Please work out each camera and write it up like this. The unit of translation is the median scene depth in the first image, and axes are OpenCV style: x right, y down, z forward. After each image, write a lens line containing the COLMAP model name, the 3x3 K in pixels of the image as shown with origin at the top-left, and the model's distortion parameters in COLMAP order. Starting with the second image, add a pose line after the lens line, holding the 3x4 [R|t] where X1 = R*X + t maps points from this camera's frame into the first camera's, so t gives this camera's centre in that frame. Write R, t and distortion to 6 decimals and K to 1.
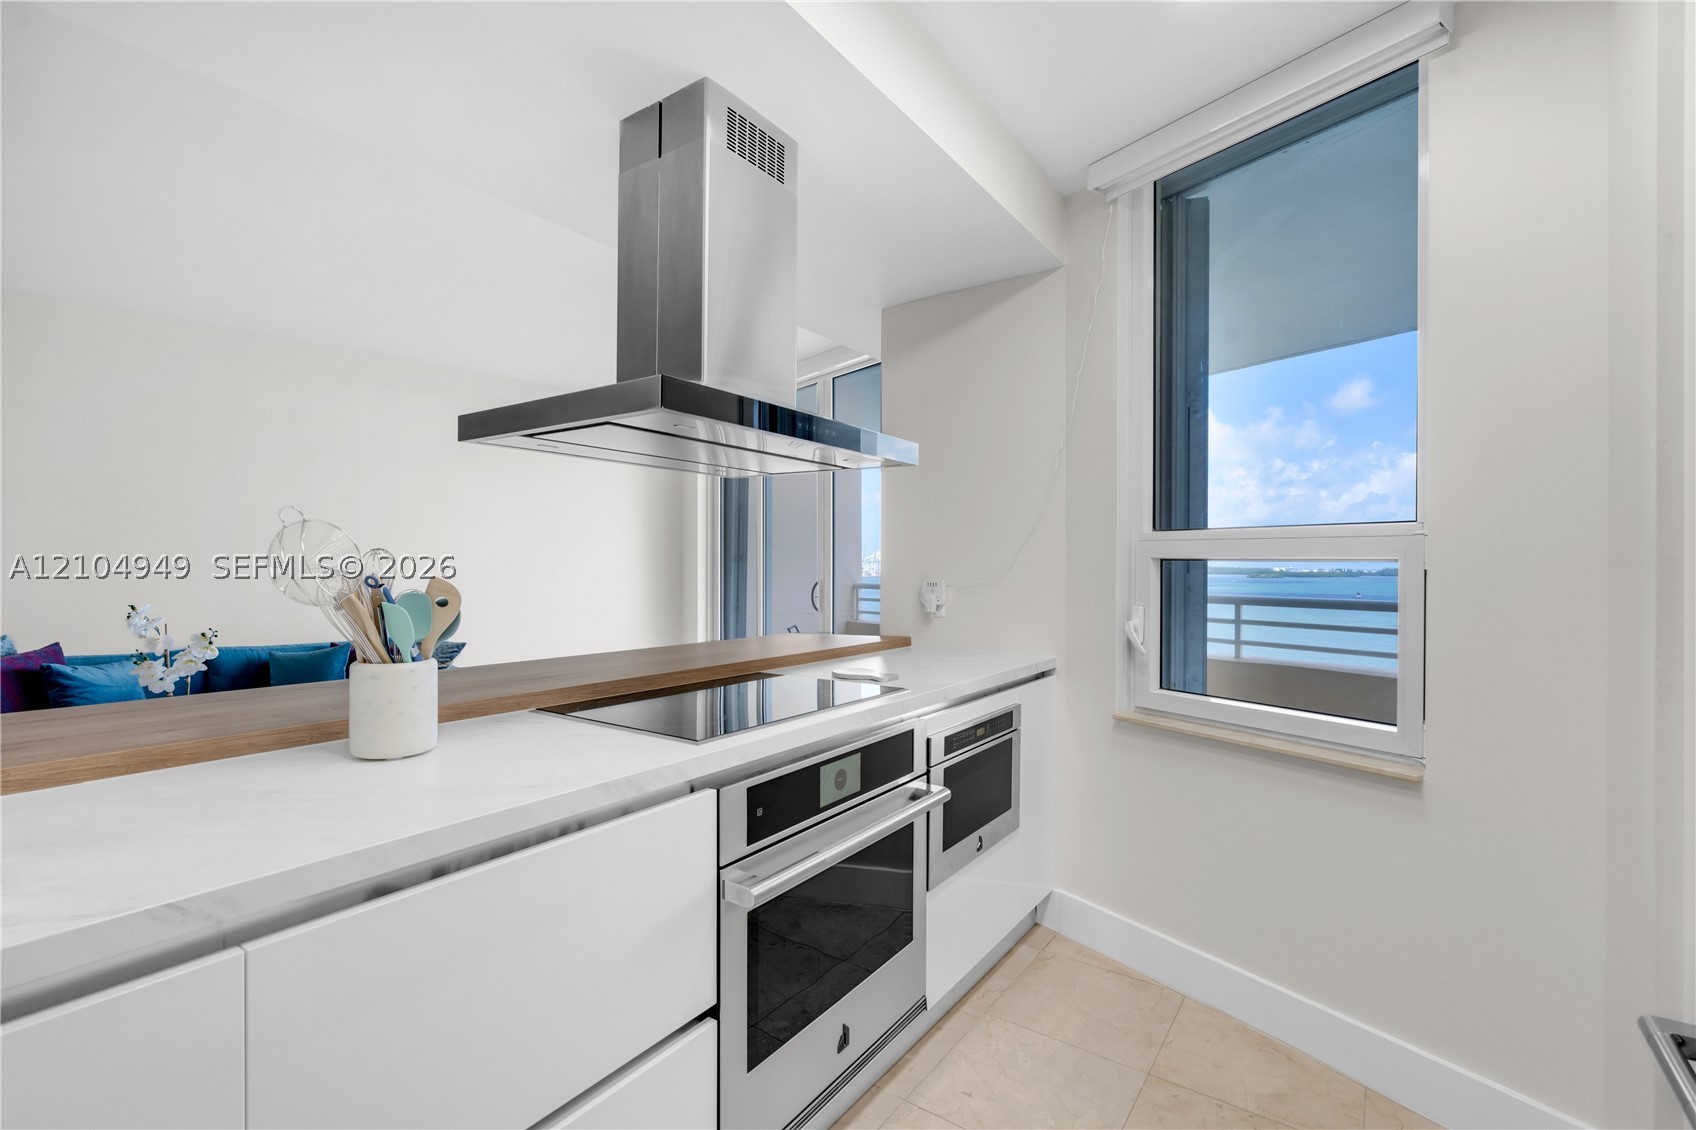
lens RADIAL K [[768.5, 0, 836.3], [0, 768.5, 566.6], [0, 0, 1]] dist [-0.007334, 0.001891]
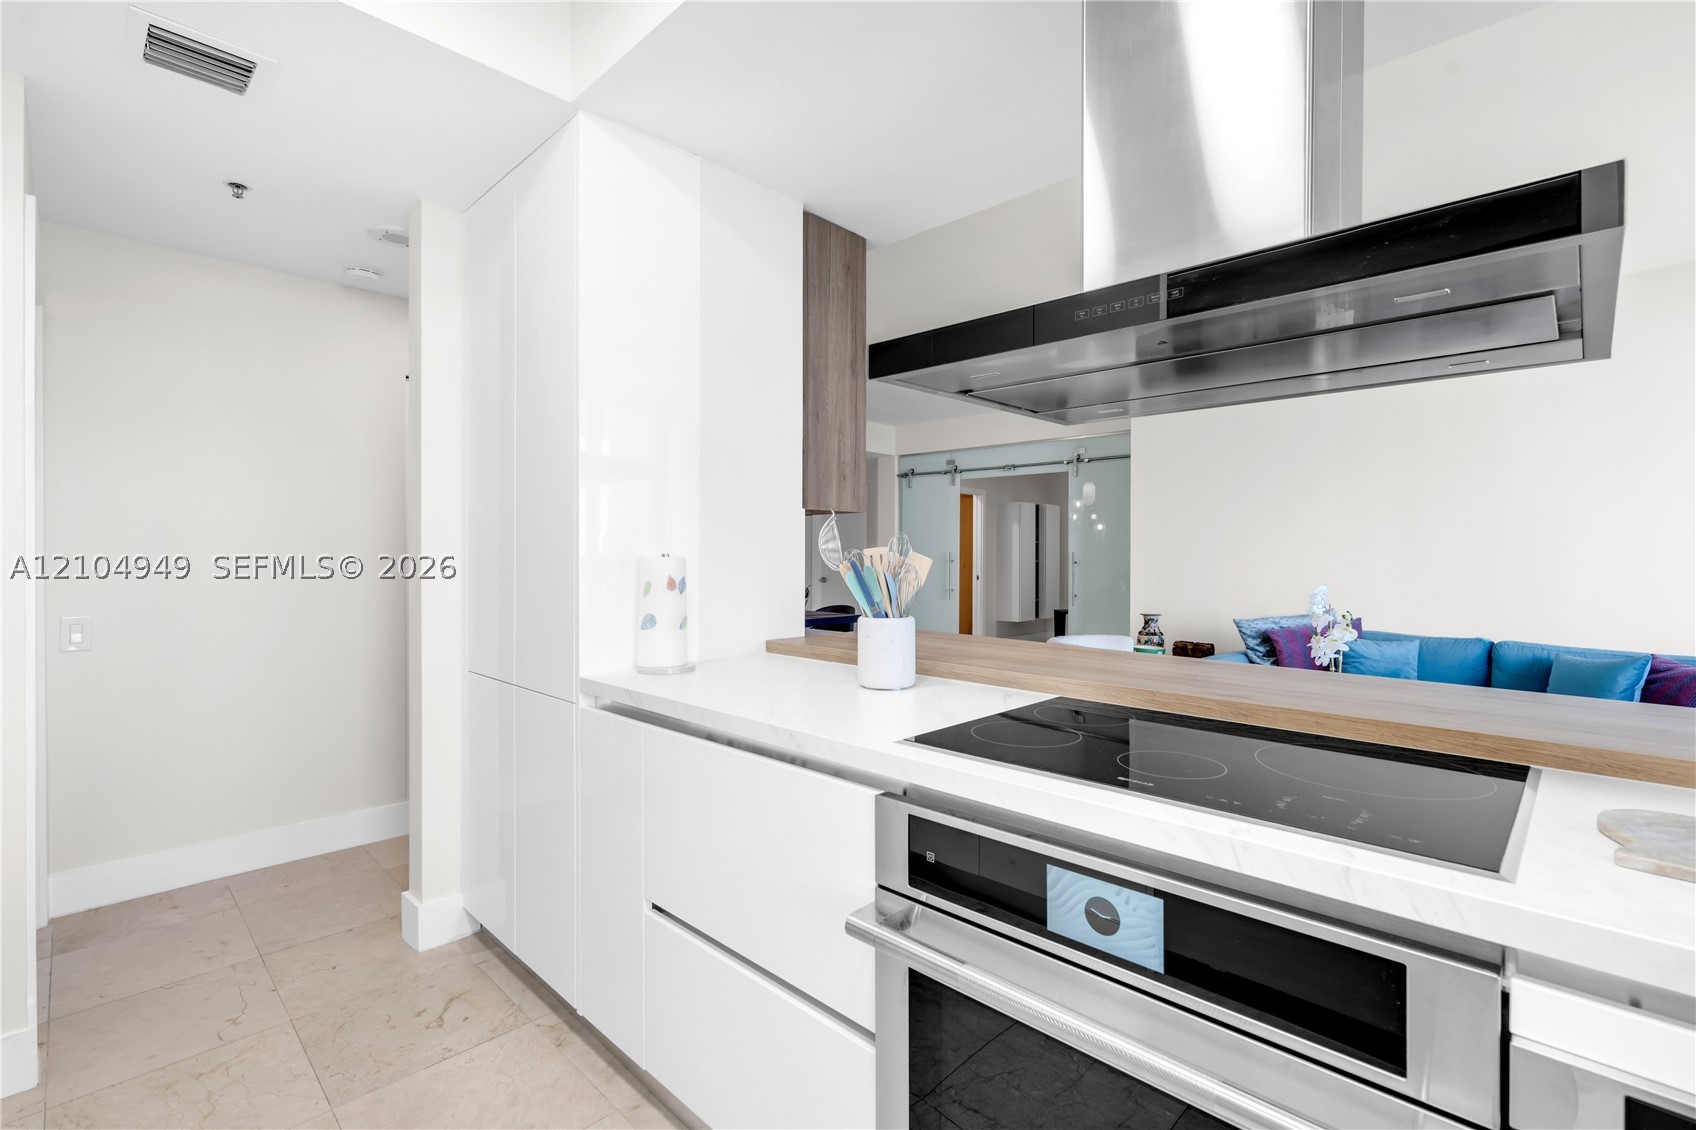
lens RADIAL K [[768.5, 0, 823.0], [0, 768.5, 559.4], [0, 0, 1]] dist [-0.007334, 0.001891]
pose [[-0.170640, 0.007455, -0.985305, 0.410044], [-0.004713, 0.999954, 0.008382, 0.007781], [0.985322, 0.006074, -0.170597, 0.616386]]
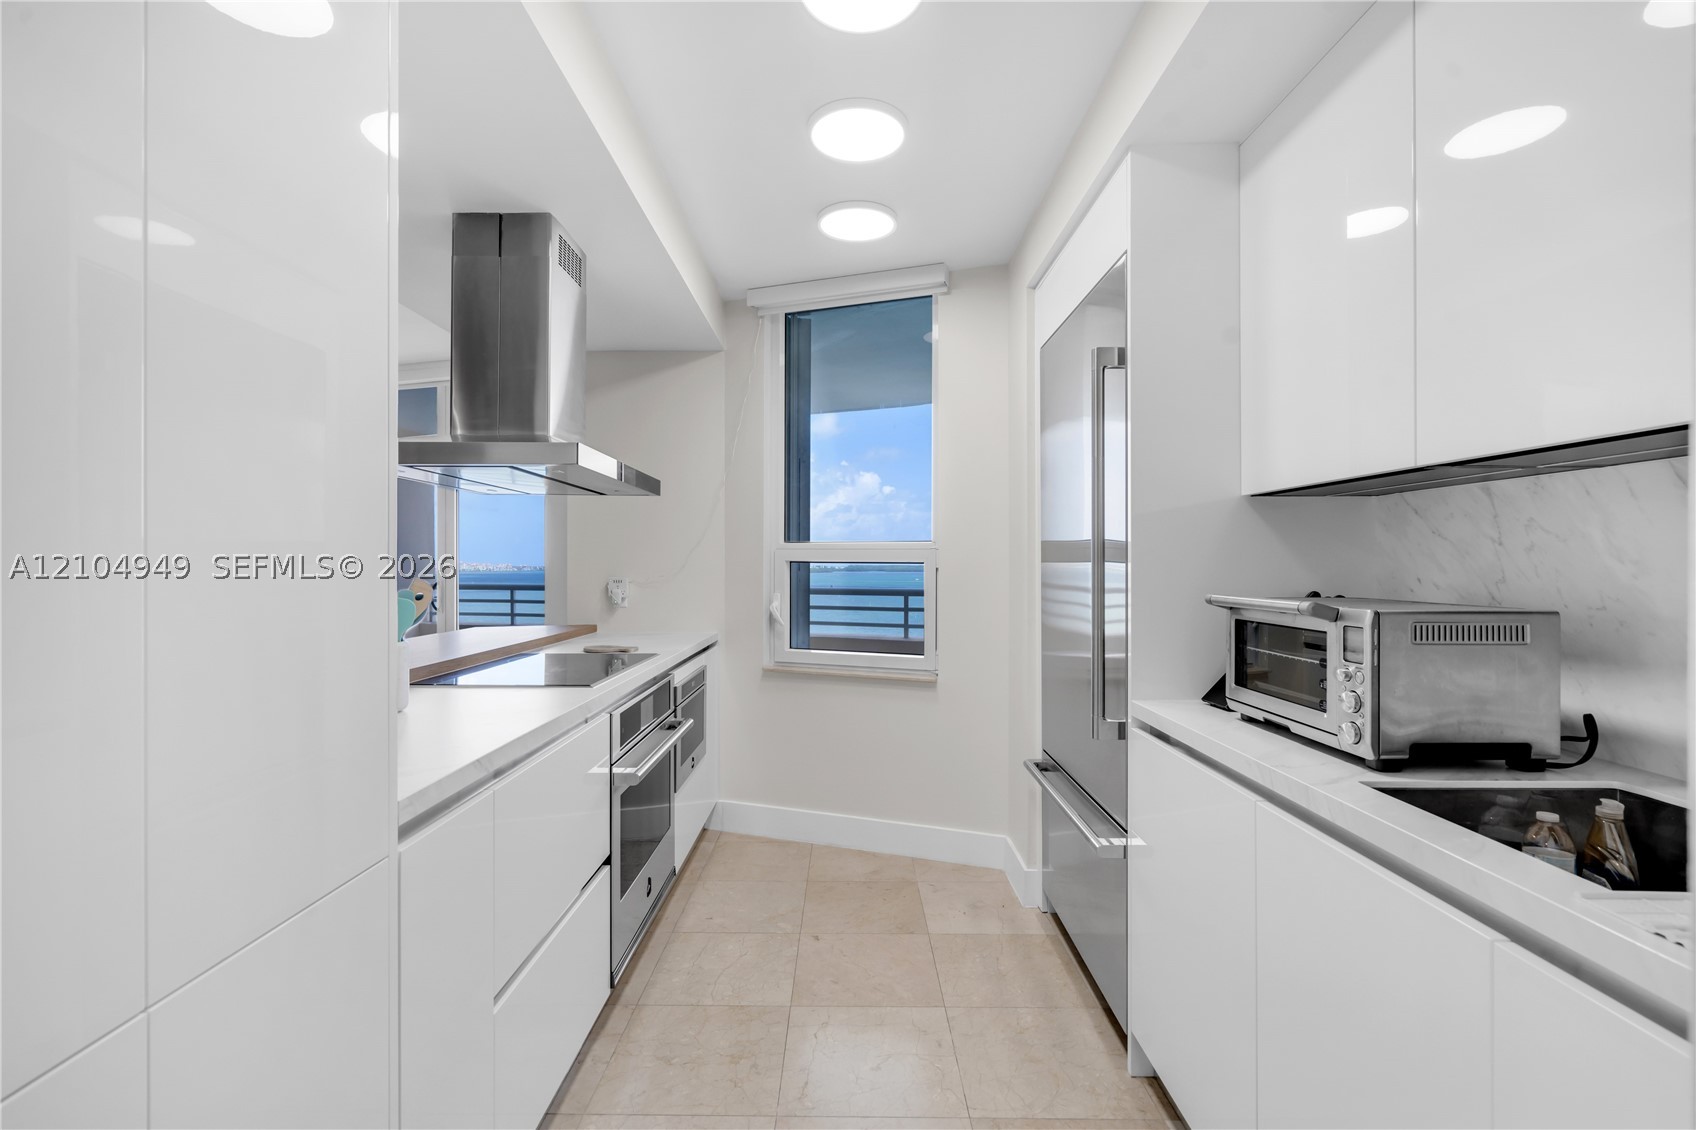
lens RADIAL K [[768.5, 0, 848.0], [0, 768.5, 561.5], [0, 0, 1]] dist [-0.007334, 0.001891]
pose [[0.813148, -0.001459, 0.582056, -0.370096], [0.004392, 0.999984, -0.003629, -0.003596], [-0.582041, 0.005507, 0.813141, -0.294397]]
